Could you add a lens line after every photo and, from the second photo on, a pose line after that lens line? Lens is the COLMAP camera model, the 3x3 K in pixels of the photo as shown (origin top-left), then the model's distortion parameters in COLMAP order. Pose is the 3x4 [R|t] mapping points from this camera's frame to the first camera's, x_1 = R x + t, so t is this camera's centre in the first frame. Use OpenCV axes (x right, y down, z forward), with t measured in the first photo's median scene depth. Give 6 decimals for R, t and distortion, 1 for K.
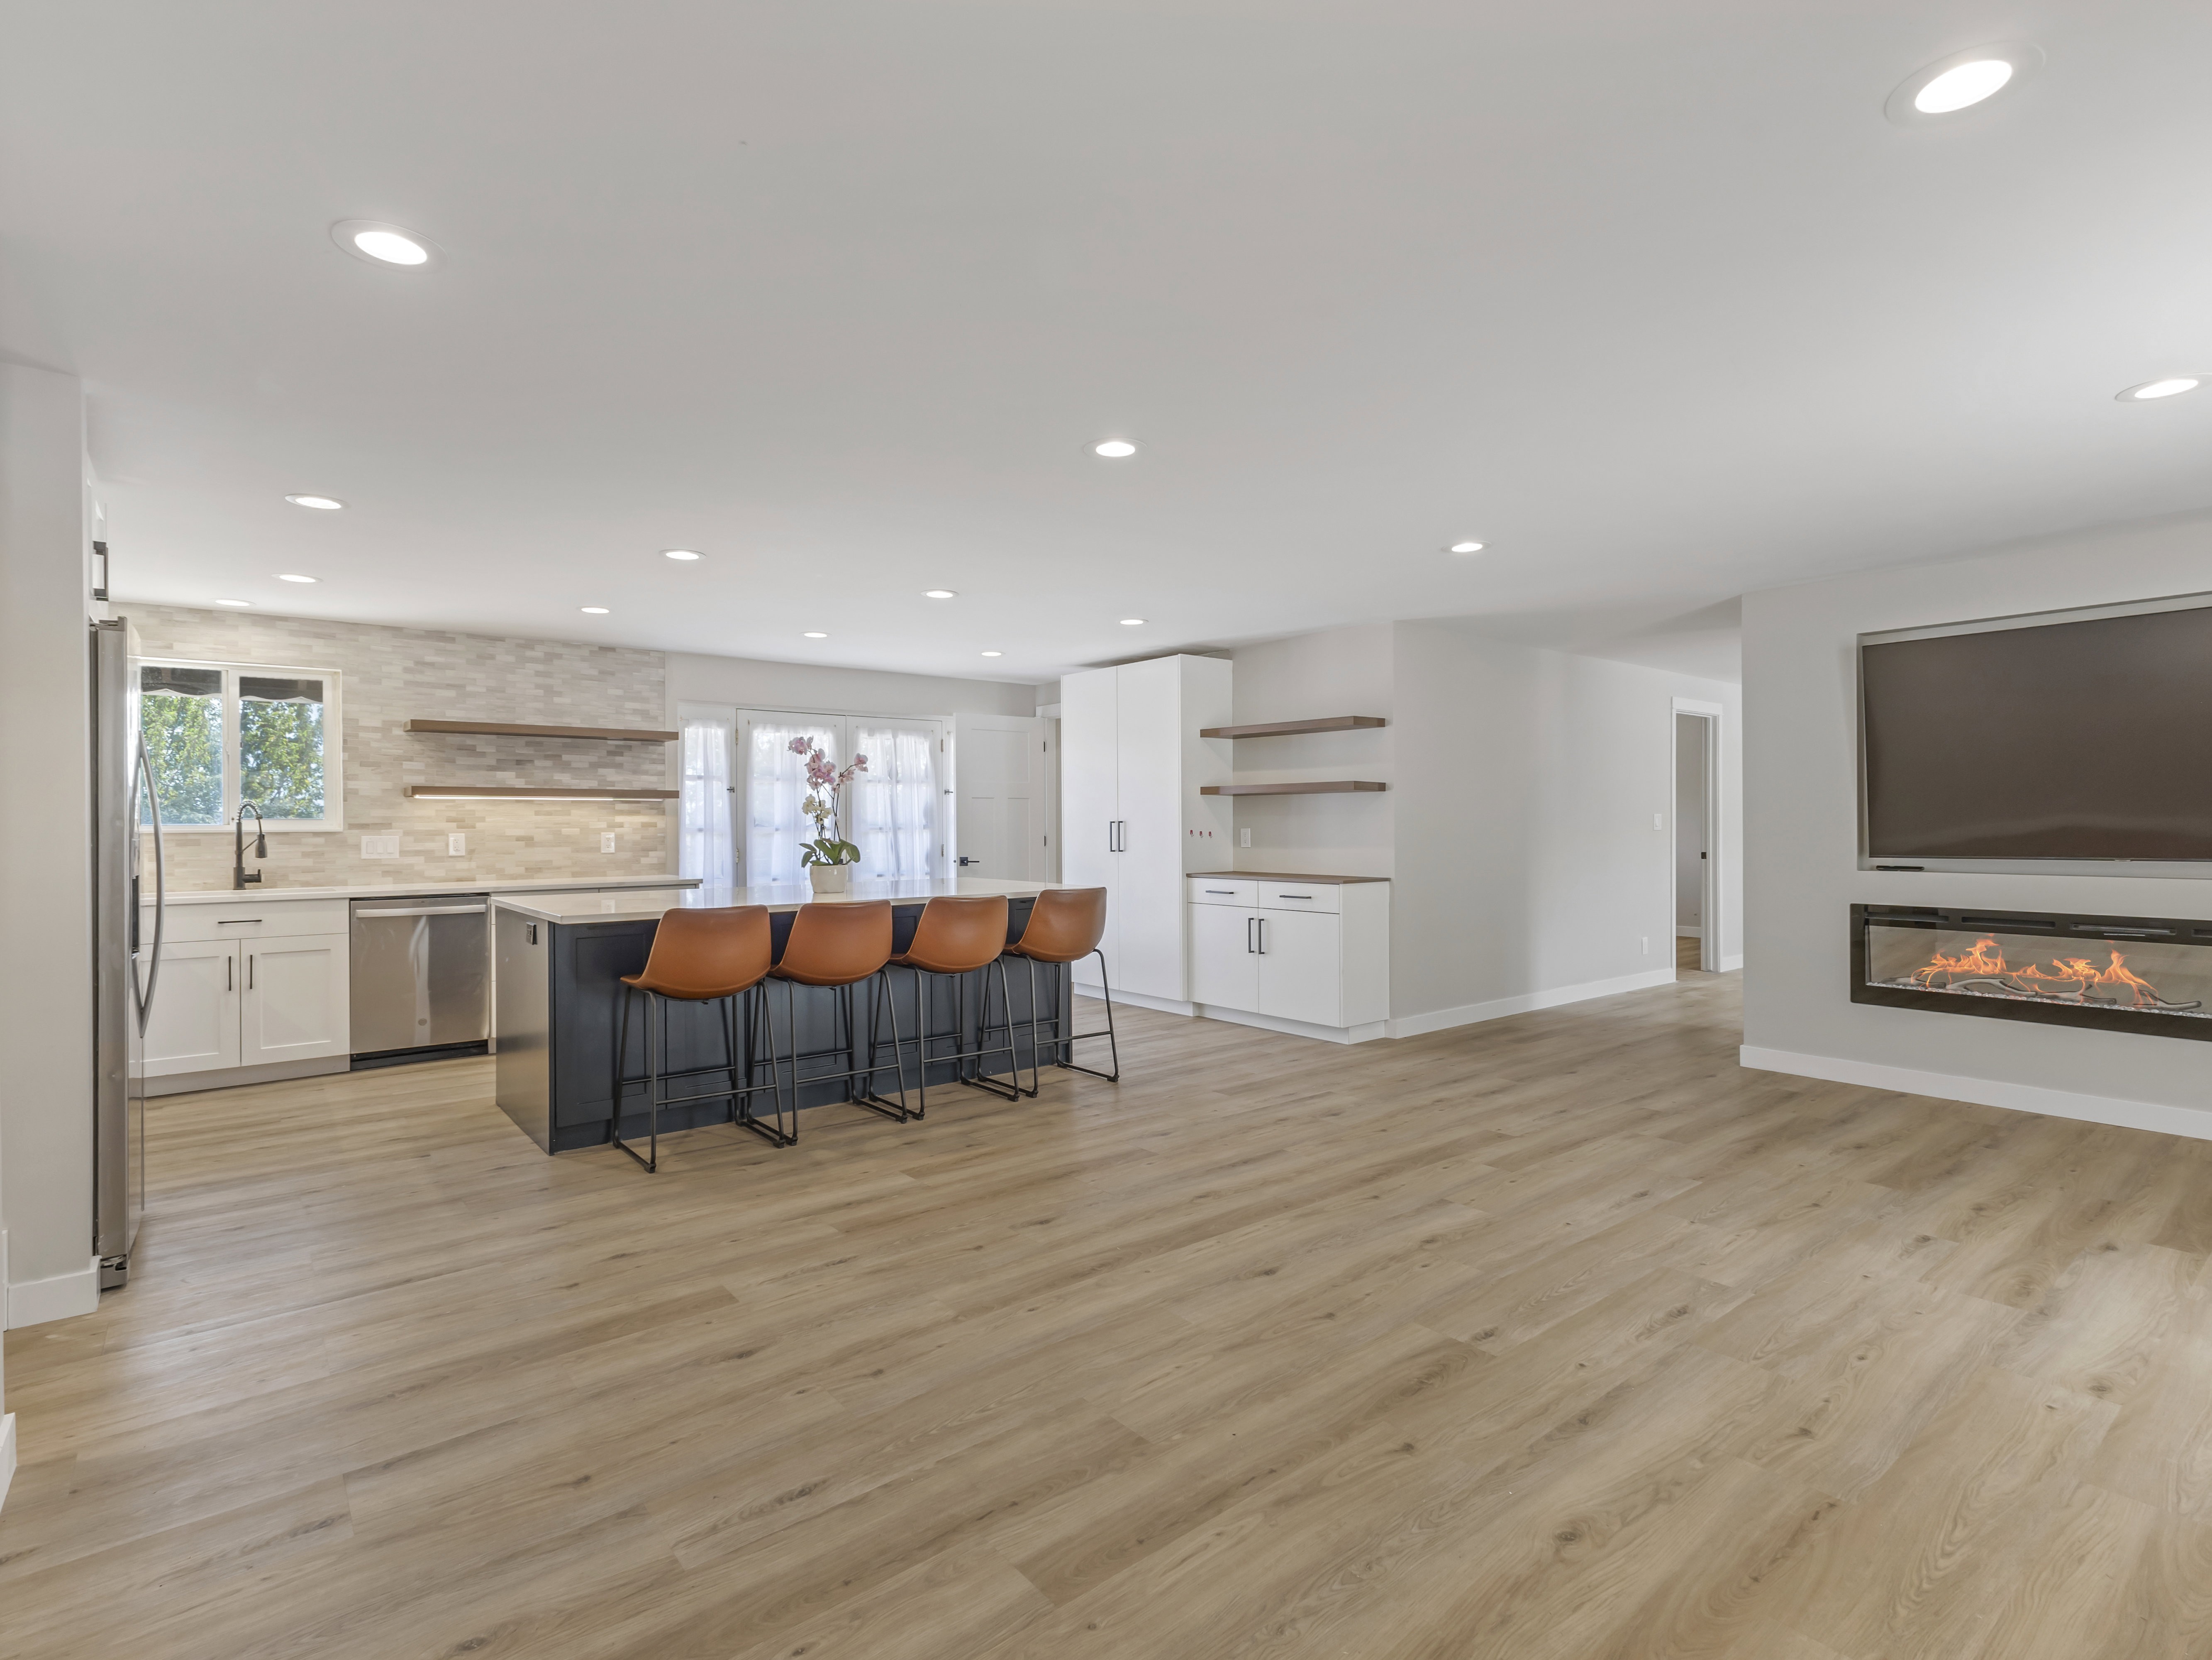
lens RADIAL K [[1090.4, 0, 1110.3], [0, 1090.4, 823.8], [0, 0, 1]] dist [0.006687, 0.001452]
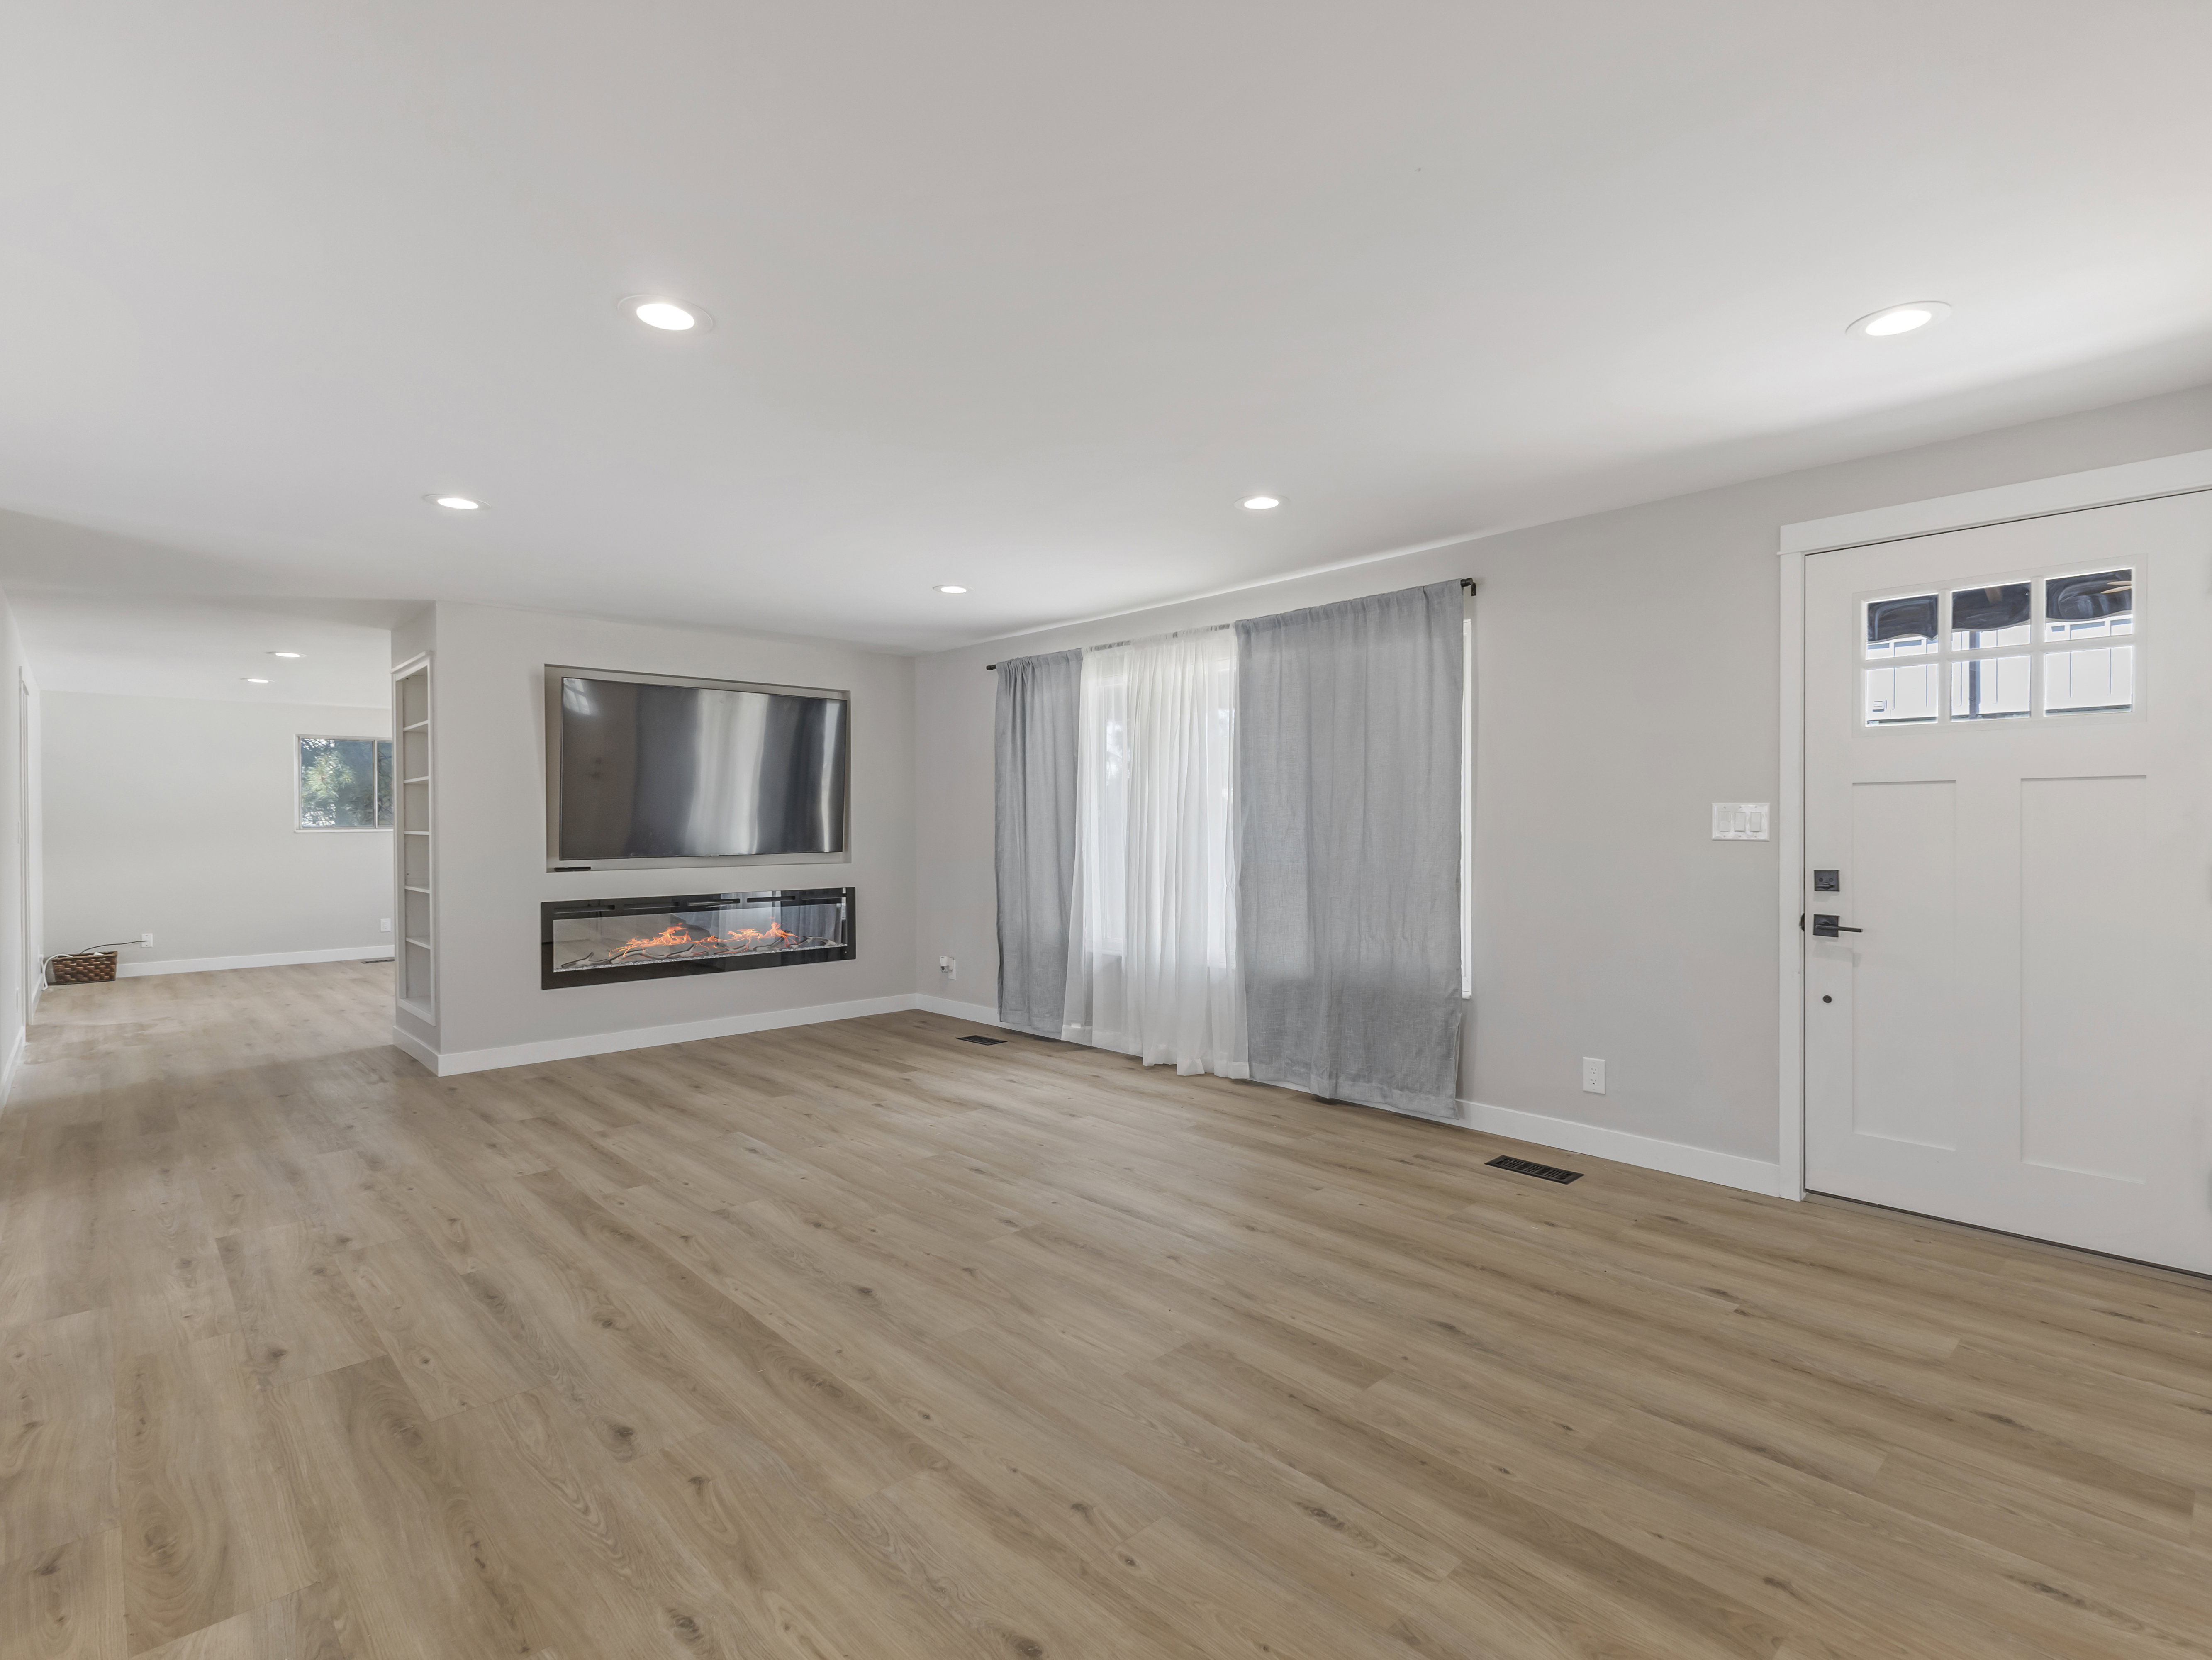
lens RADIAL K [[1090.4, 0, 1110.3], [0, 1090.4, 823.8], [0, 0, 1]] dist [0.006687, 0.001452]
pose [[-0.068256, 0.005170, 0.997654, -0.499522], [0.006917, 0.999965, -0.004708, 0.001406], [-0.997644, 0.006580, -0.068289, 0.503561]]
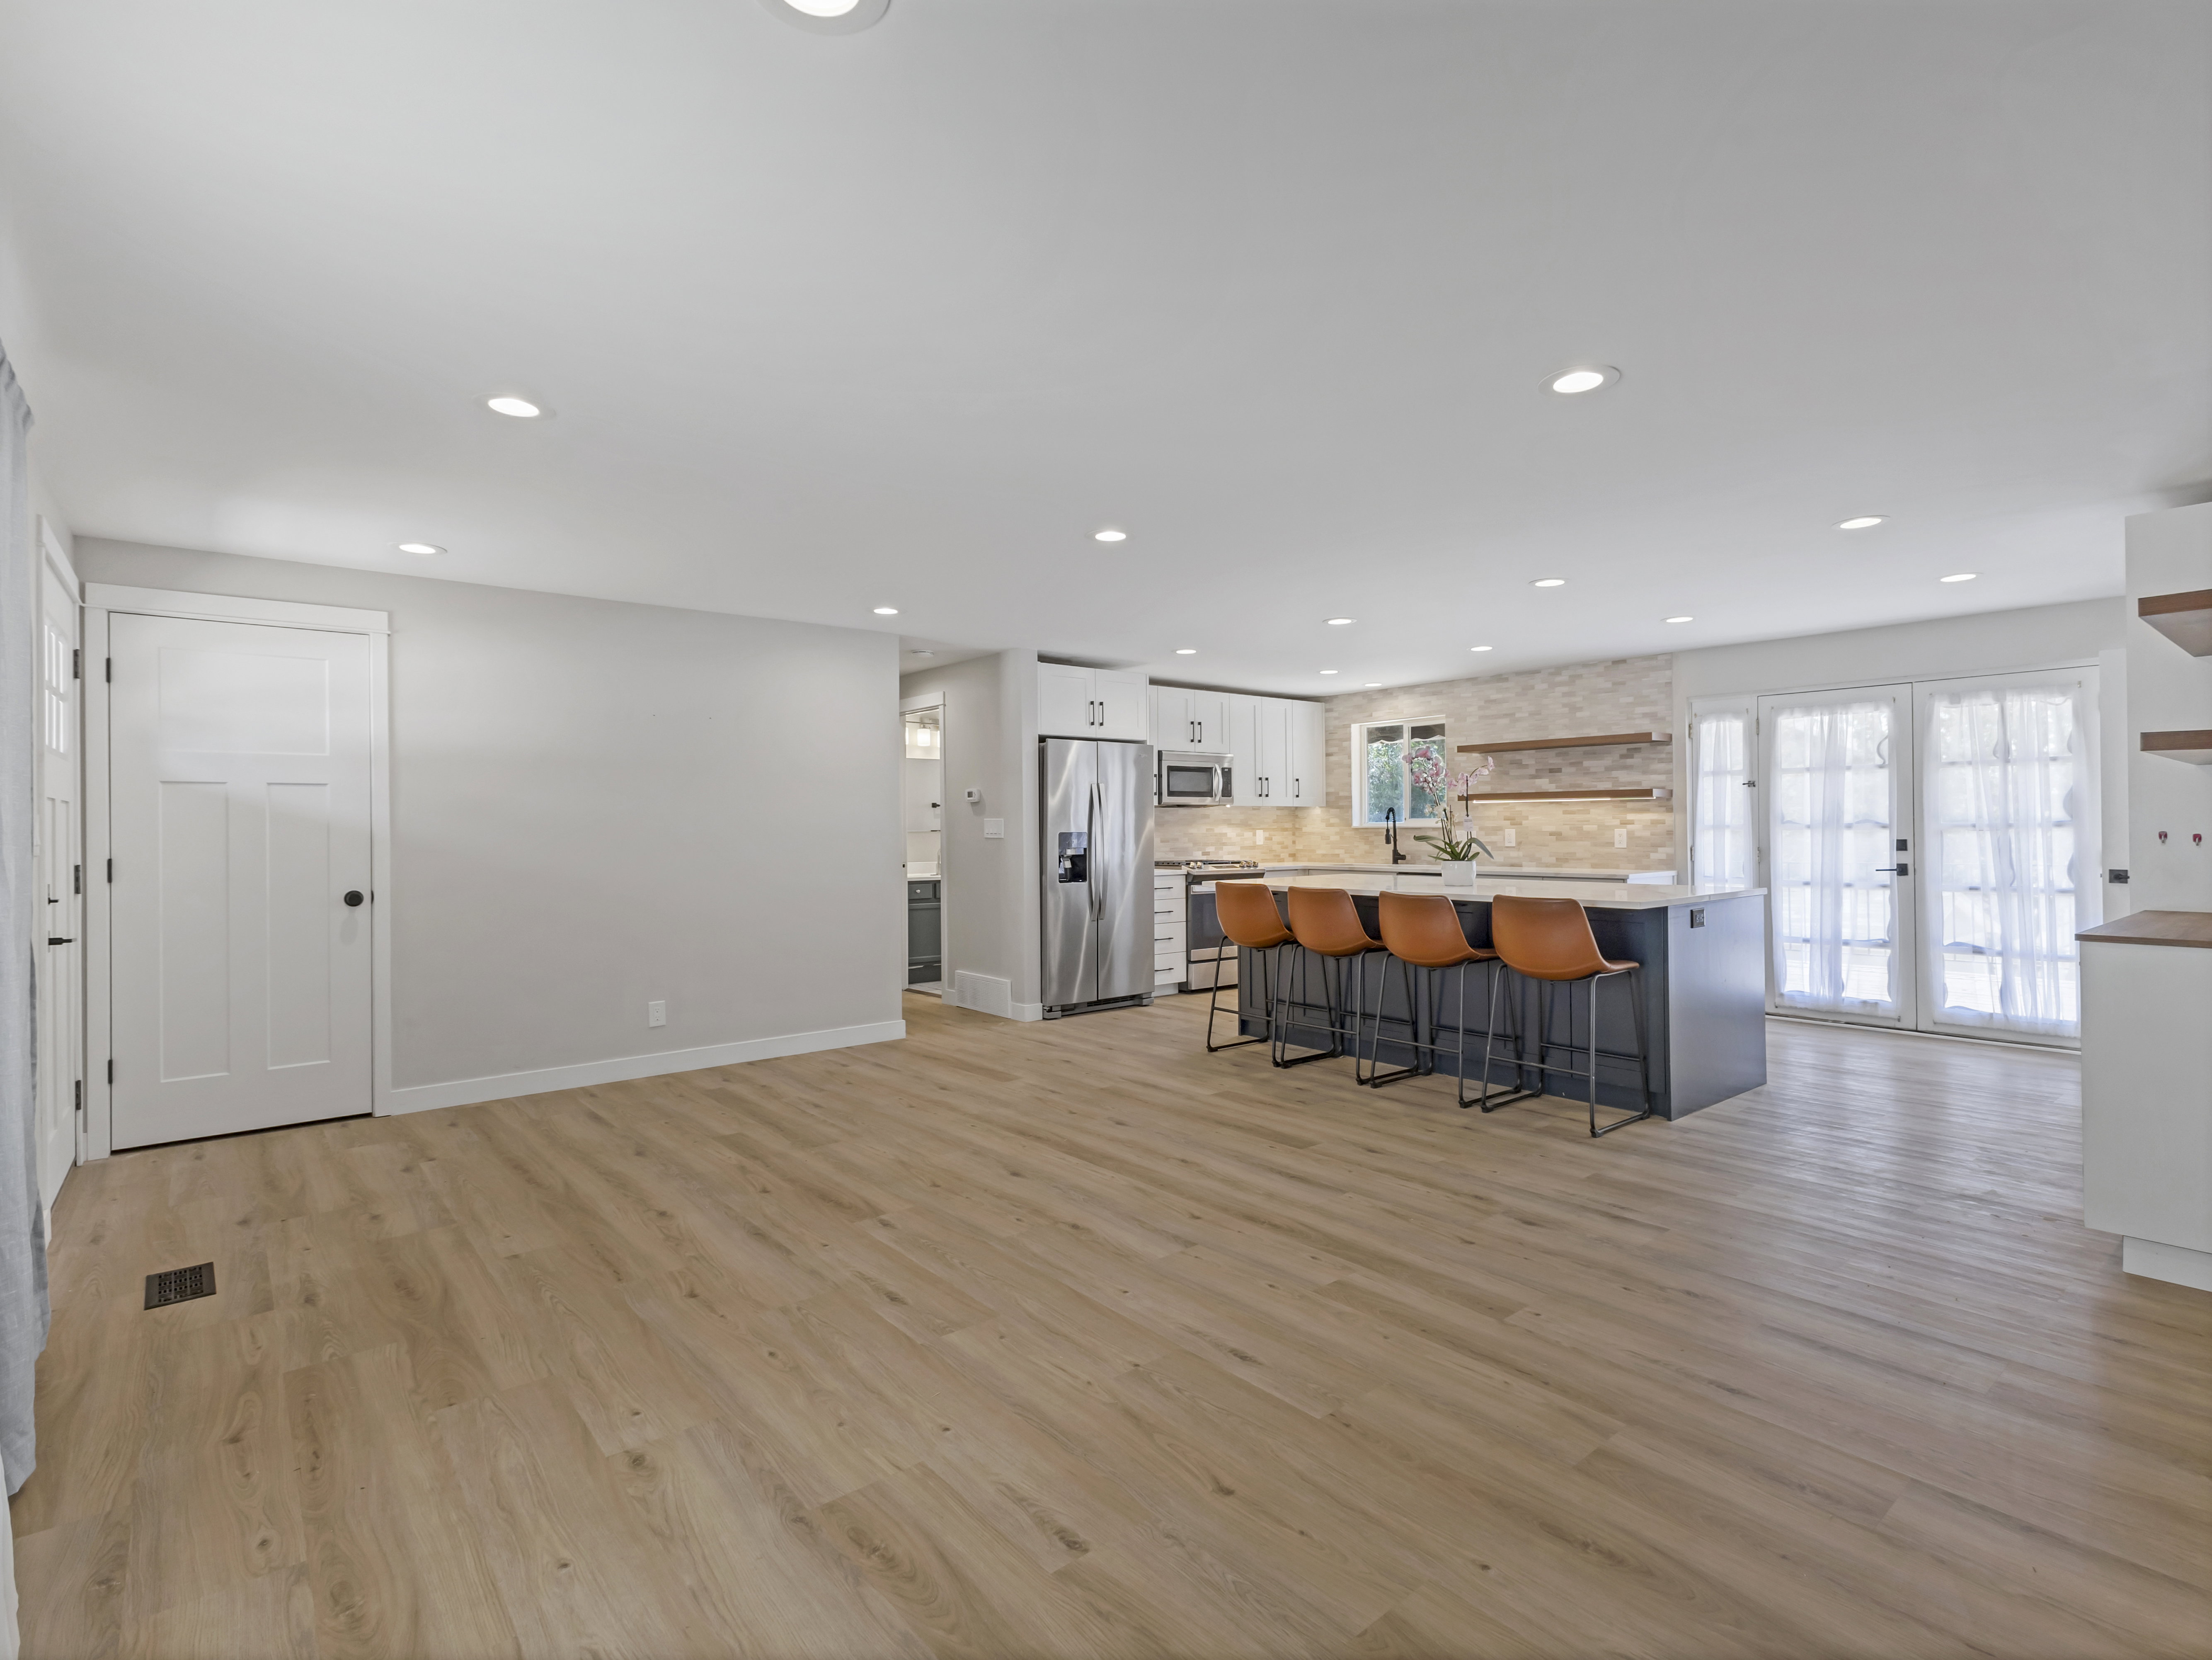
lens RADIAL K [[1079.1, 0, 1111.8], [0, 1079.1, 824.2], [0, 0, 1]] dist [0.005709, 0.000701]
pose [[0.013734, 0.002509, -0.999903, 0.850945], [0.007342, 0.999970, 0.002610, -0.004714], [0.999879, -0.007377, 0.013716, 0.654592]]
